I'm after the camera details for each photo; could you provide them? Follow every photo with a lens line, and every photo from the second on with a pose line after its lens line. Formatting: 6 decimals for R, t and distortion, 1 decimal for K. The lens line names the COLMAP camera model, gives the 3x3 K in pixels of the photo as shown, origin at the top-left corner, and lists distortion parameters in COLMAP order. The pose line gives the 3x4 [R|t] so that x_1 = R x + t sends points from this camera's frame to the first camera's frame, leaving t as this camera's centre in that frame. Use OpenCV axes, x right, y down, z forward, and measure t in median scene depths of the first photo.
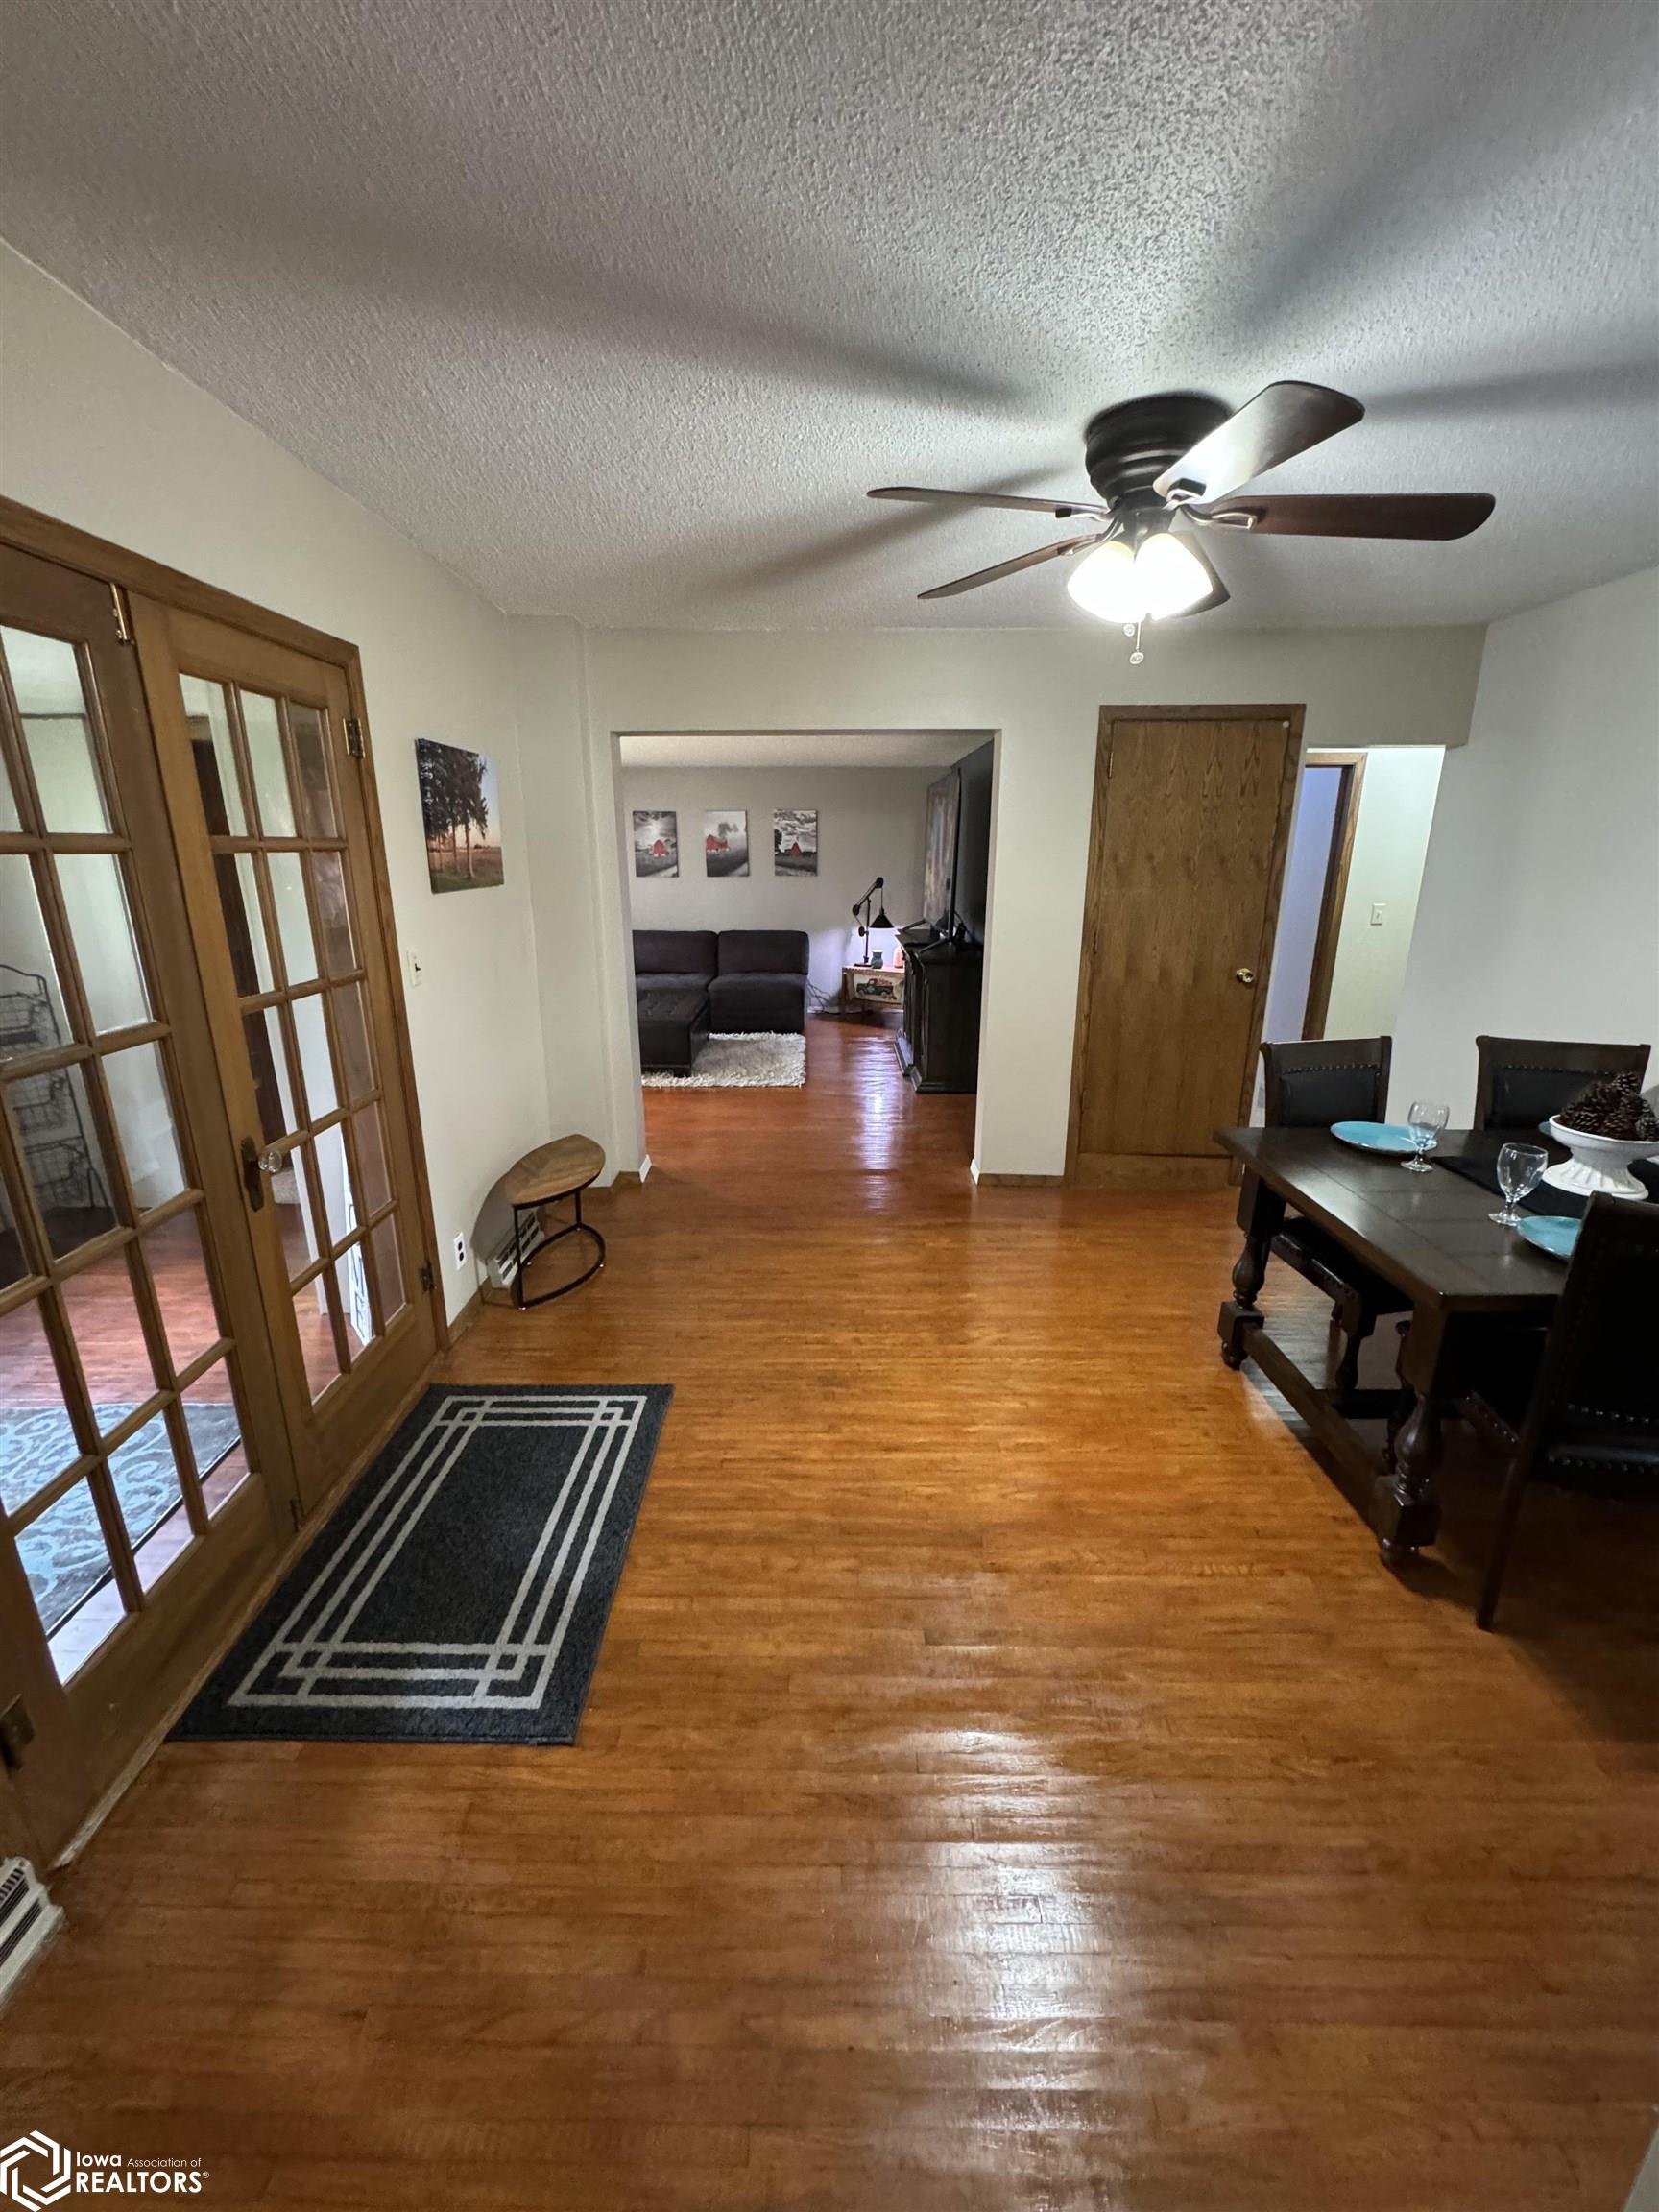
lens RADIAL K [[887.0, 0, 826.1], [0, 887.0, 1104.2], [0, 0, 1]] dist [-0.004536, 0.000909]
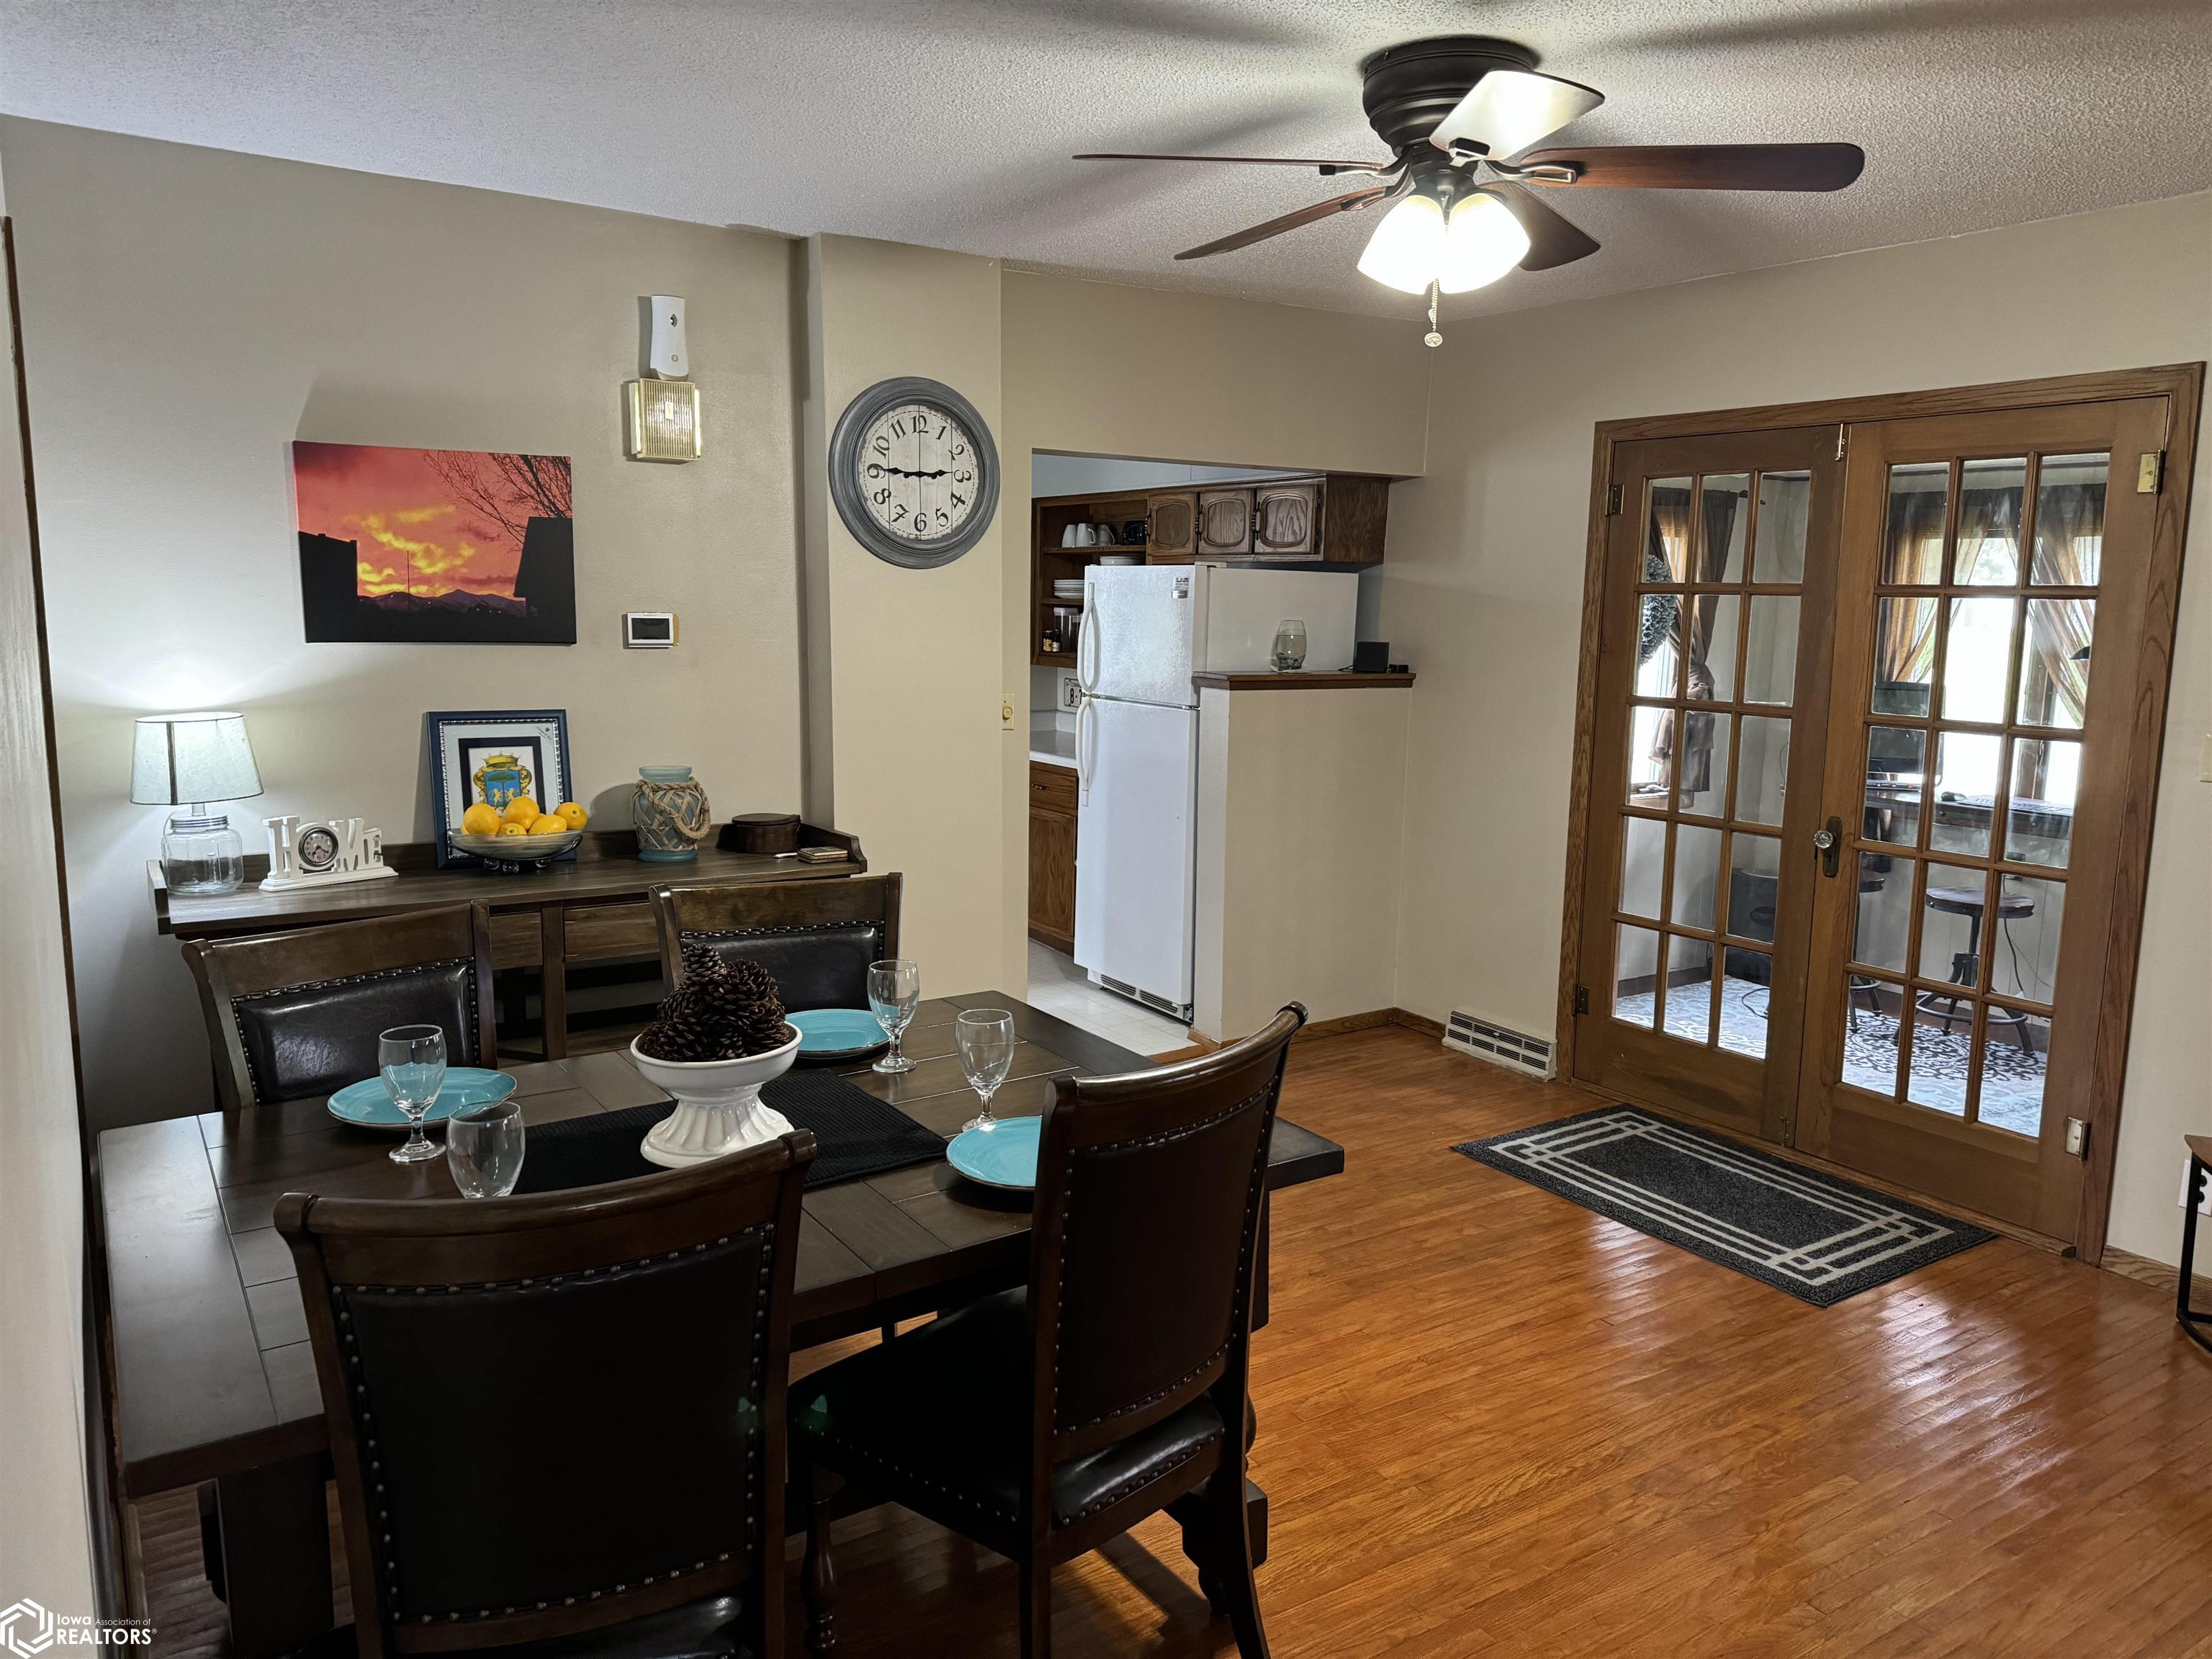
lens RADIAL K [[1549.5, 0, 1151.0], [0, 1549.5, 834.8], [0, 0, 1]] dist [0.062405, -0.076105]
pose [[-0.823663, 0.070649, -0.562661, 1.276523], [-0.177706, 0.910076, 0.374410, -0.547256], [0.538516, 0.408376, -0.737041, 1.943734]]
